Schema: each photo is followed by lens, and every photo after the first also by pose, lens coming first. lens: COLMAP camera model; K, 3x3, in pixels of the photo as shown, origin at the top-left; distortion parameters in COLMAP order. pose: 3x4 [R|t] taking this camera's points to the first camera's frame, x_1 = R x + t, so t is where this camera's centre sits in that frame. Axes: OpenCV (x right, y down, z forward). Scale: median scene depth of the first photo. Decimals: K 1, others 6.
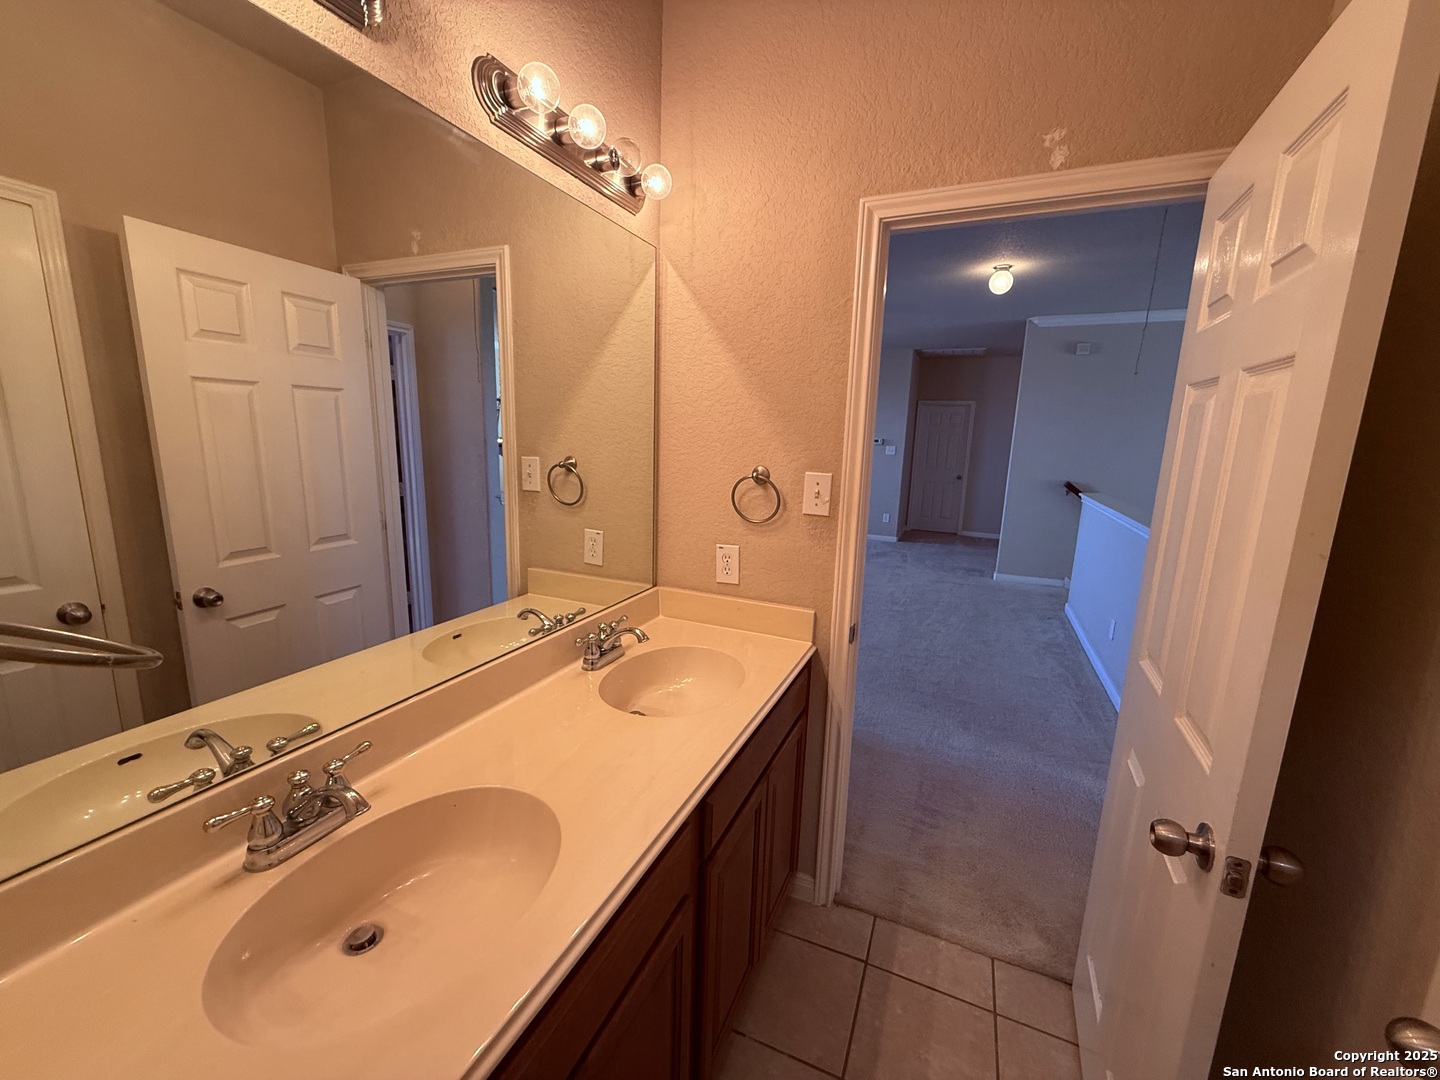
lens RADIAL K [[574.5, 0, 714.6], [0, 574.5, 540.5], [0, 0, 1]] dist [-0.000823, 0.000219]
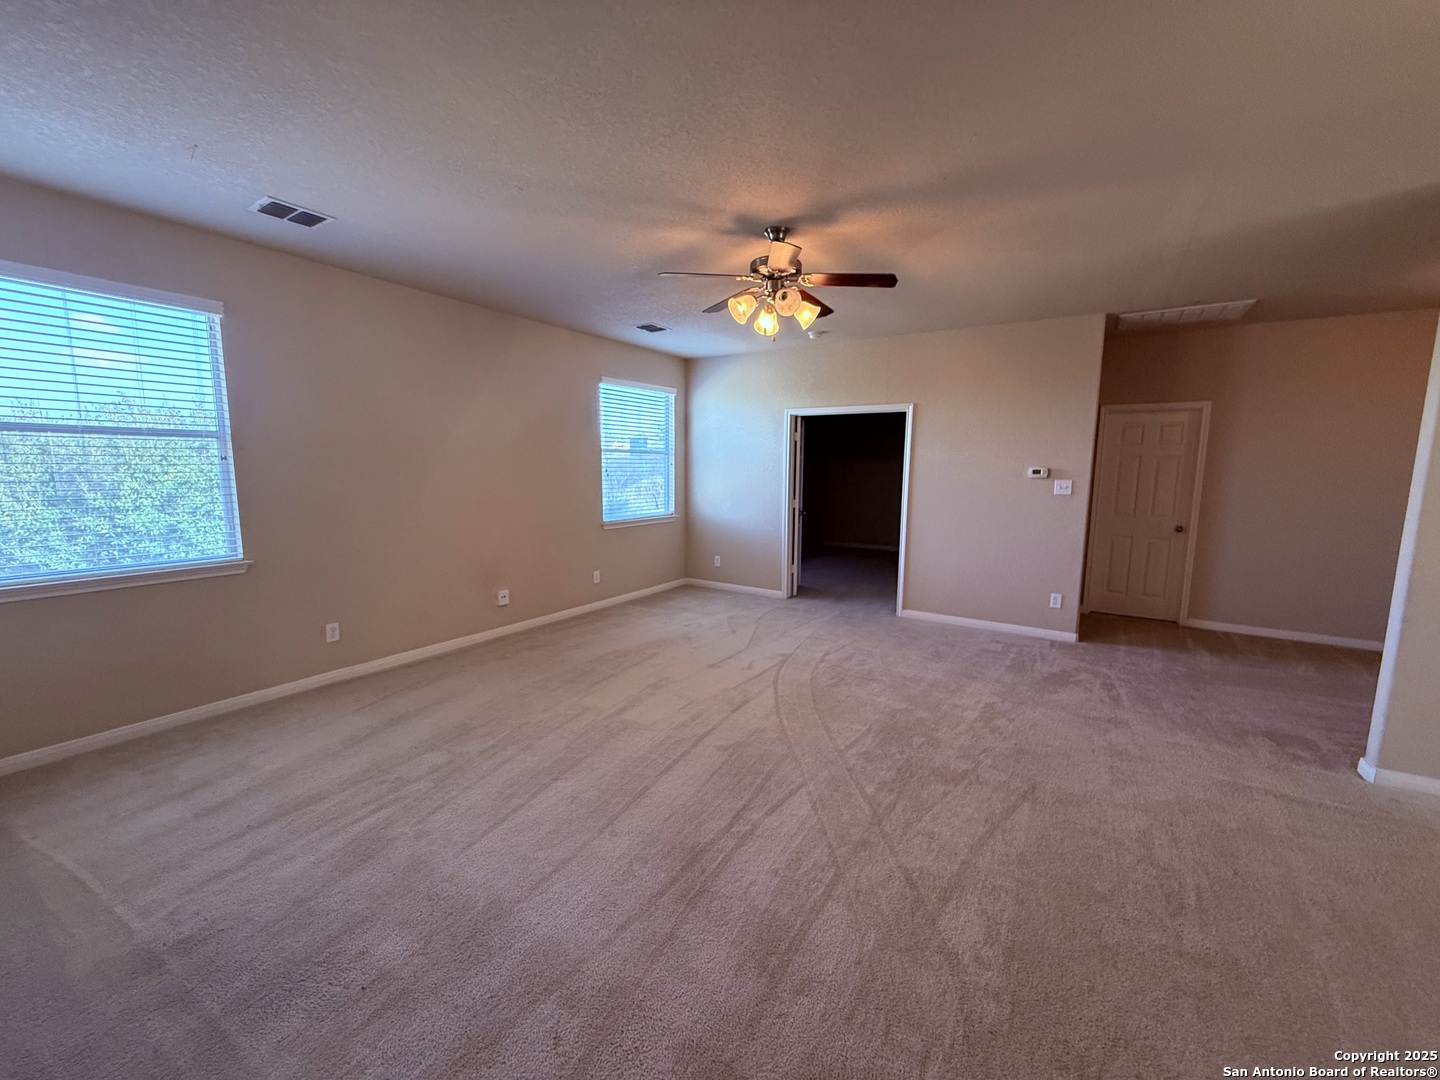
lens RADIAL K [[576.8, 0, 716.3], [0, 576.8, 540.7], [0, 0, 1]] dist [-0.000879, 0.000032]
pose [[0.986660, -0.000687, -0.162793, 0.053002], [-0.008587, 0.998379, -0.056258, -0.068208], [0.162567, 0.056905, 0.985055, 0.375659]]
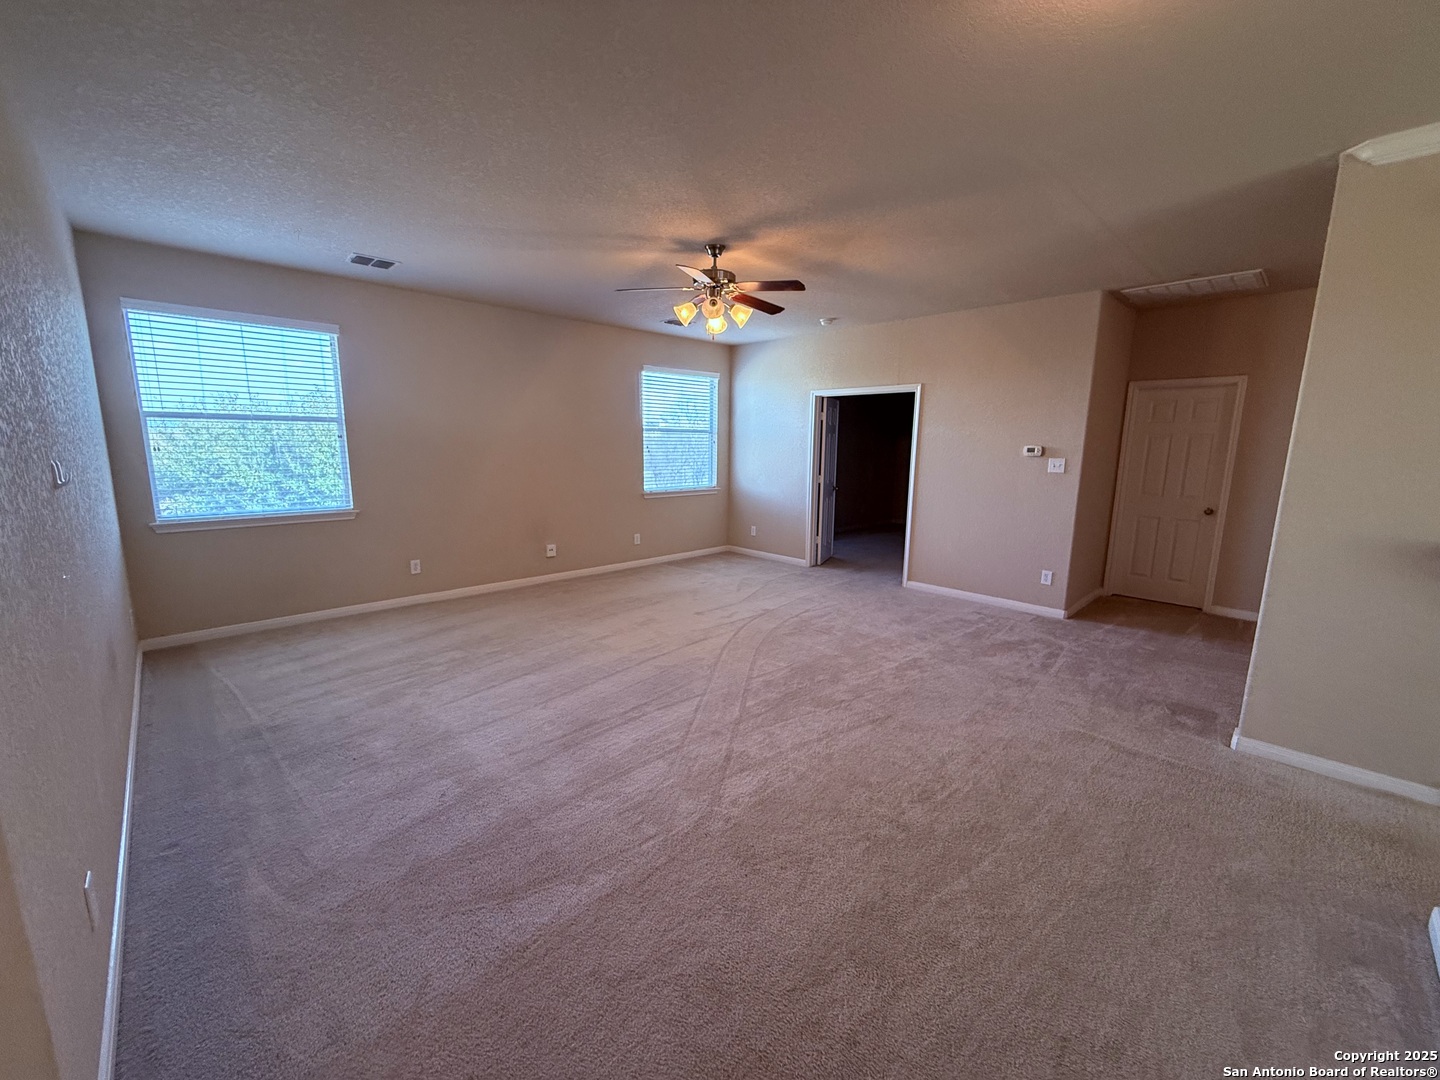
lens RADIAL K [[574.5, 0, 714.6], [0, 574.5, 540.5], [0, 0, 1]] dist [-0.000823, 0.000219]
pose [[0.925395, 0.044415, -0.376392, 0.213524], [-0.052778, 0.998535, -0.011930, -0.055419], [0.375311, 0.030905, 0.926384, 0.328505]]
